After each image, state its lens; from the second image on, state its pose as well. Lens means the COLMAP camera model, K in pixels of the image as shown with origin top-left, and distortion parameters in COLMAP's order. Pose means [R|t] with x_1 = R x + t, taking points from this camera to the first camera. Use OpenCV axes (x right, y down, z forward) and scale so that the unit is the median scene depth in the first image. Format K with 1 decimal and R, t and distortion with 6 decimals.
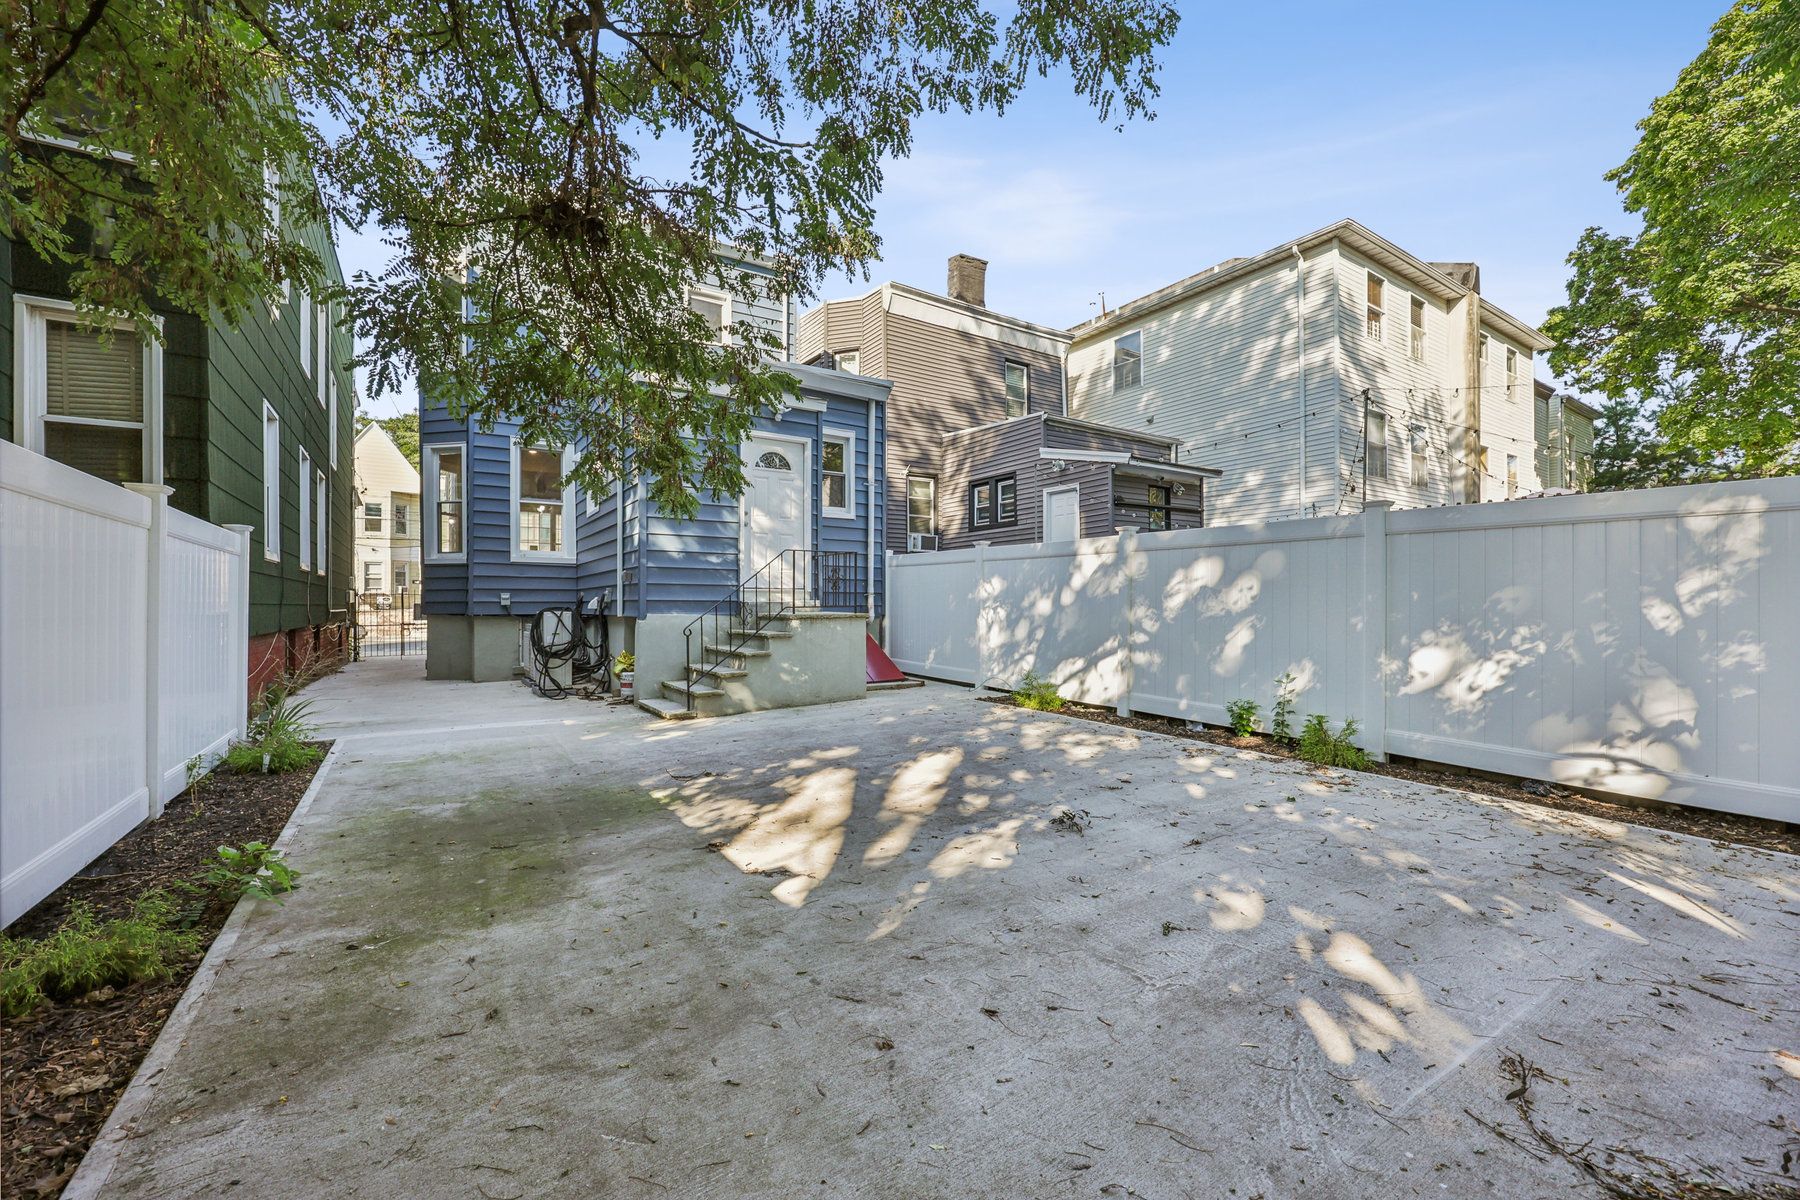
lens RADIAL K [[727.8, 0, 889.7], [0, 727.8, 604.4], [0, 0, 1]] dist [0.004271, -0.000620]
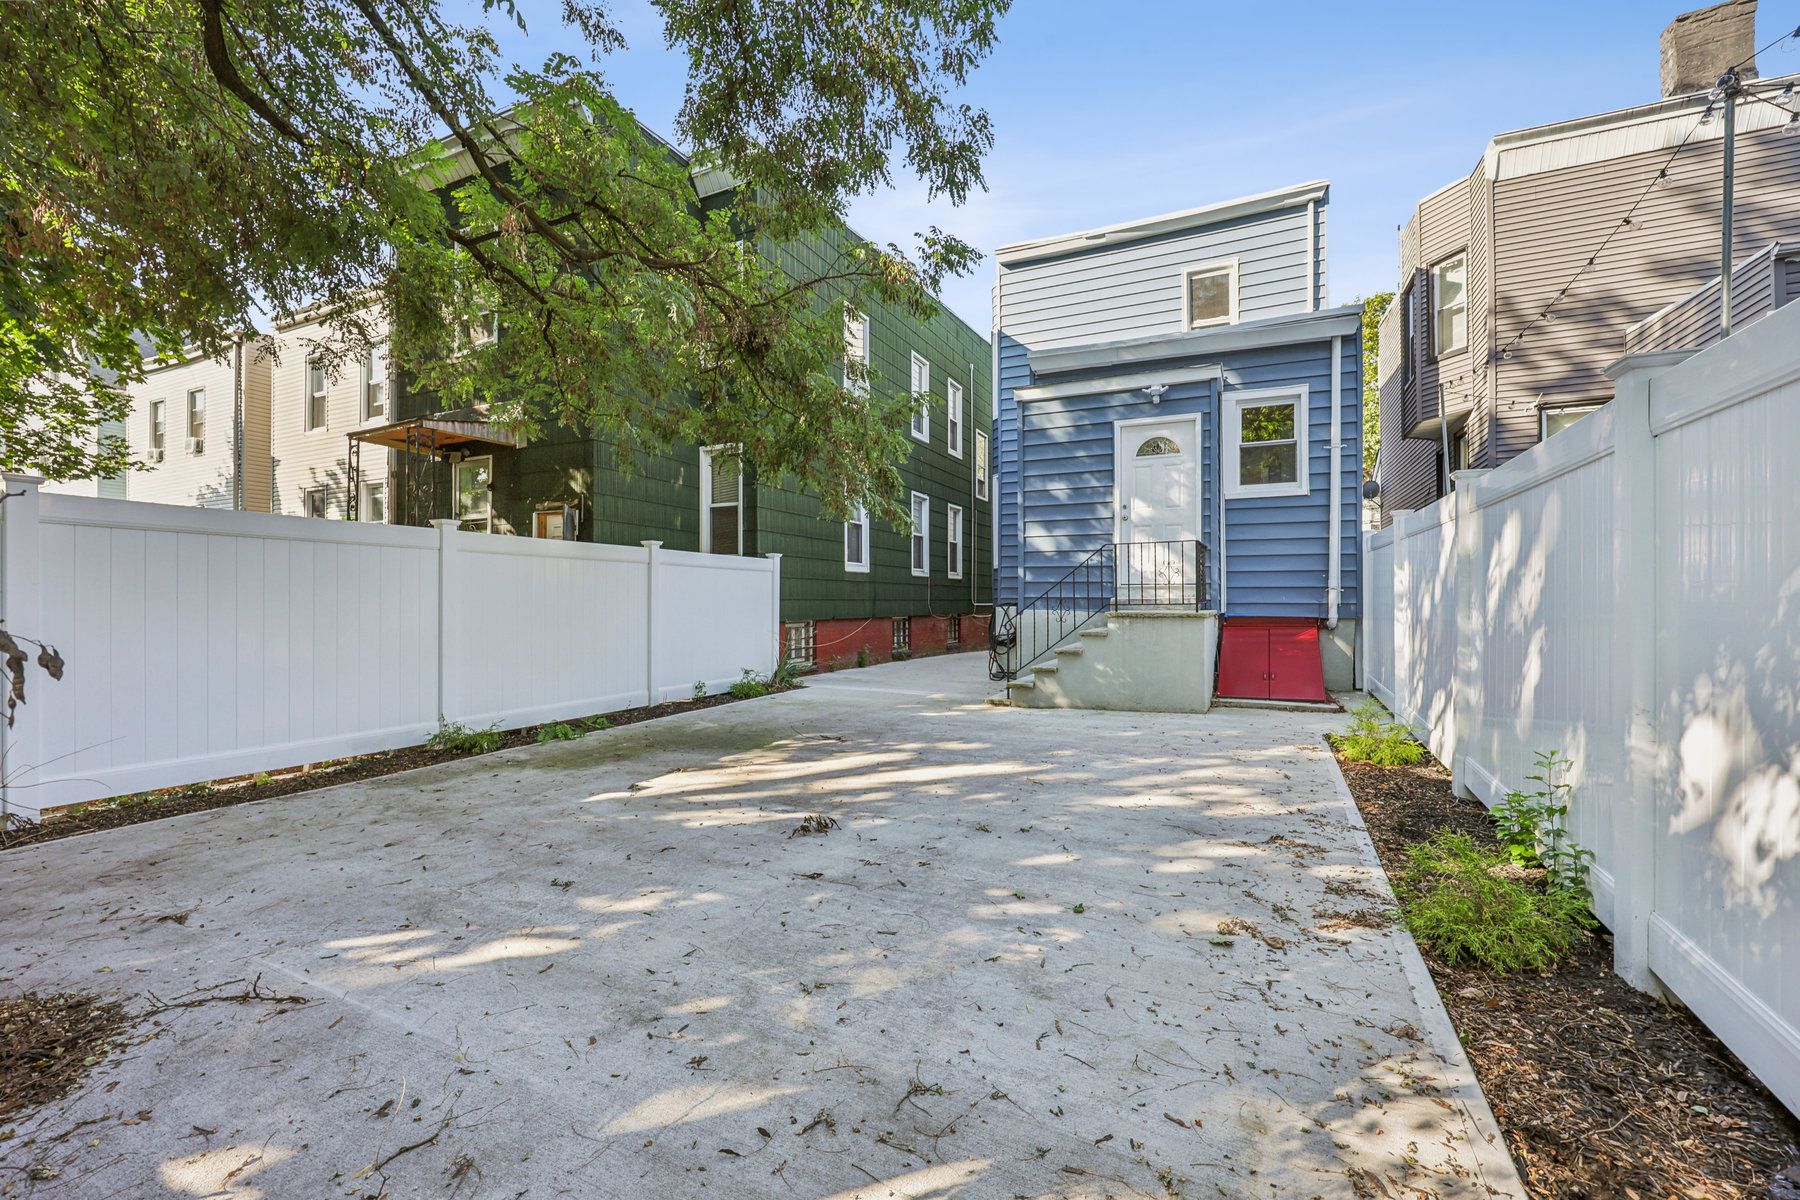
lens RADIAL K [[727.8, 0, 900.4], [0, 727.8, 591.2], [0, 0, 1]] dist [0.004271, -0.000620]
pose [[0.515523, -0.006451, -0.856852, 1.047930], [-0.002932, 0.999953, -0.009292, -0.005956], [0.856871, 0.007303, 0.515479, 0.544863]]
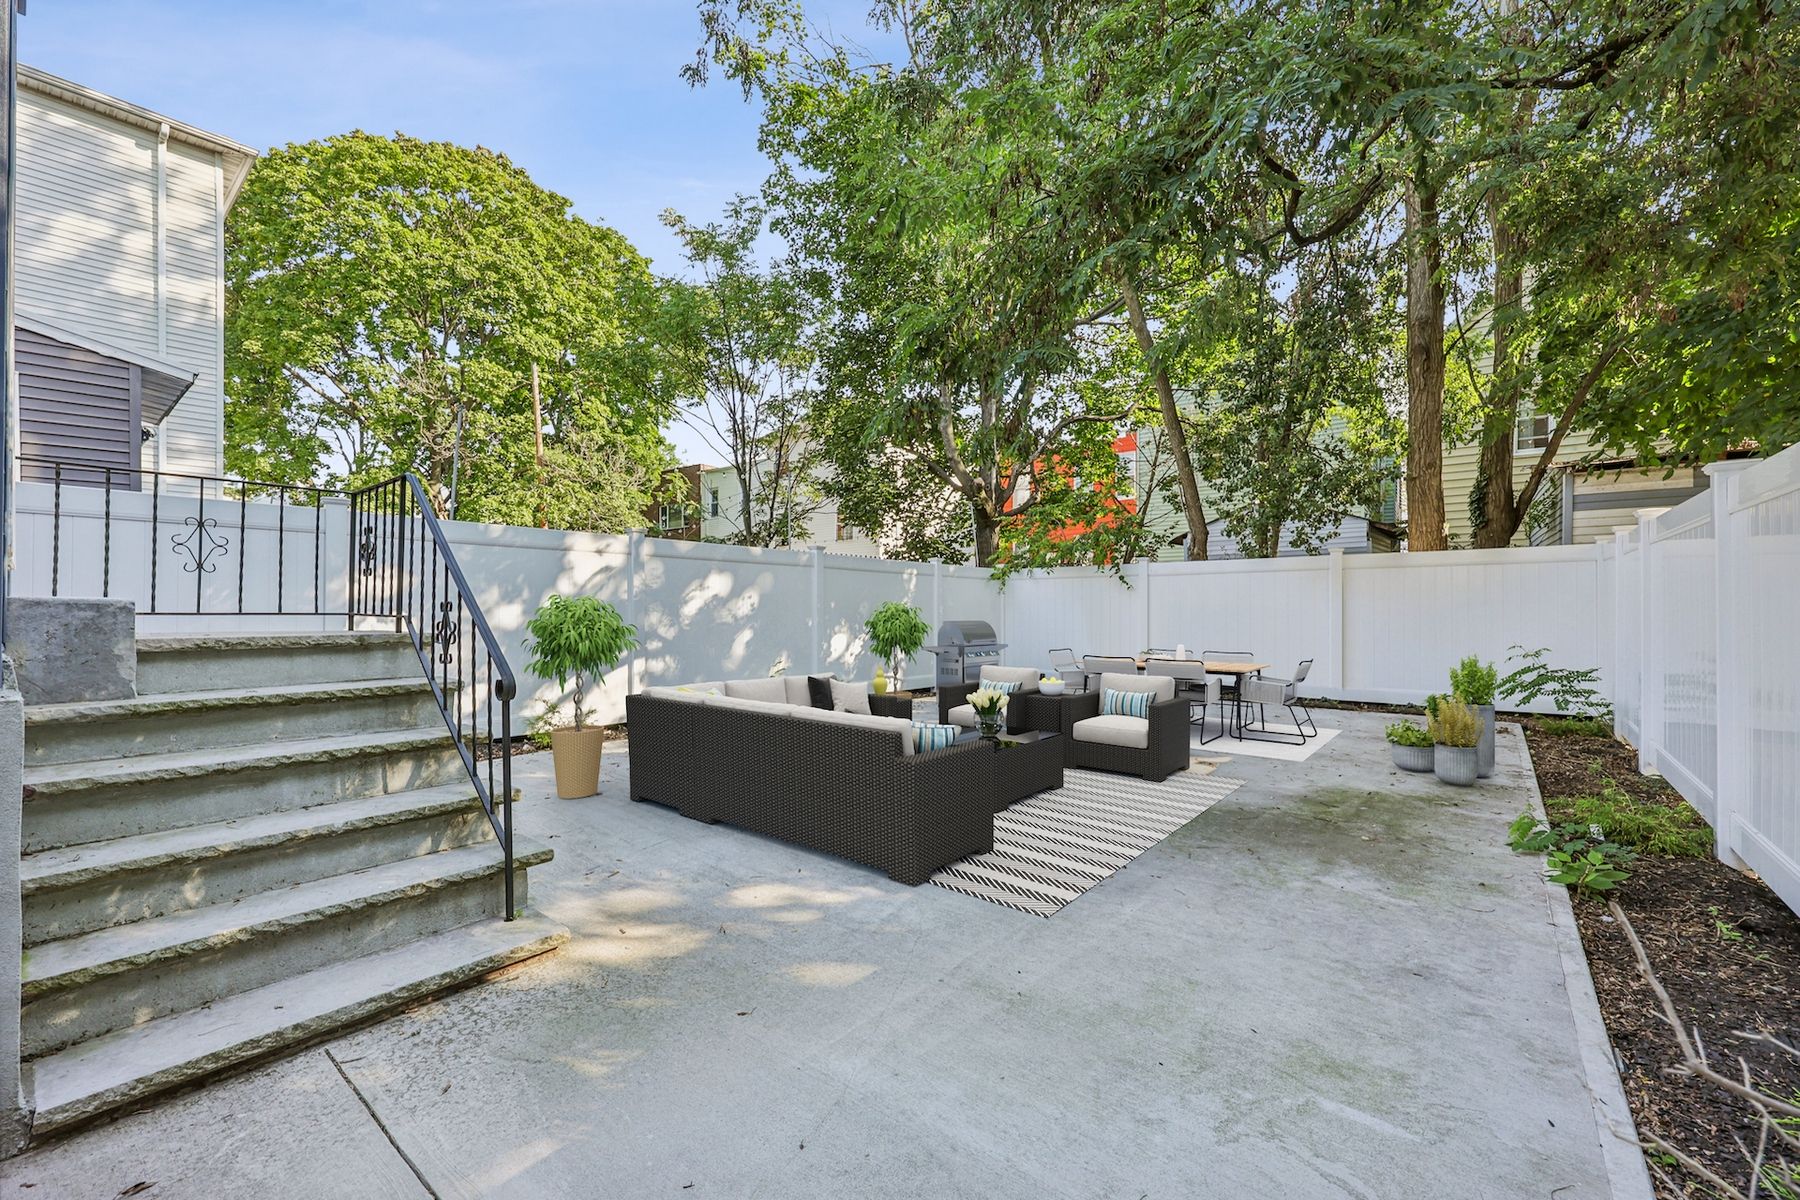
lens RADIAL K [[727.8, 0, 890.1], [0, 727.8, 608.2], [0, 0, 1]] dist [0.004271, -0.000620]
pose [[-0.304413, 0.005456, 0.952524, -1.229521], [-0.000142, 0.999983, -0.005773, 0.003429], [-0.952540, -0.001892, -0.304407, 1.741189]]
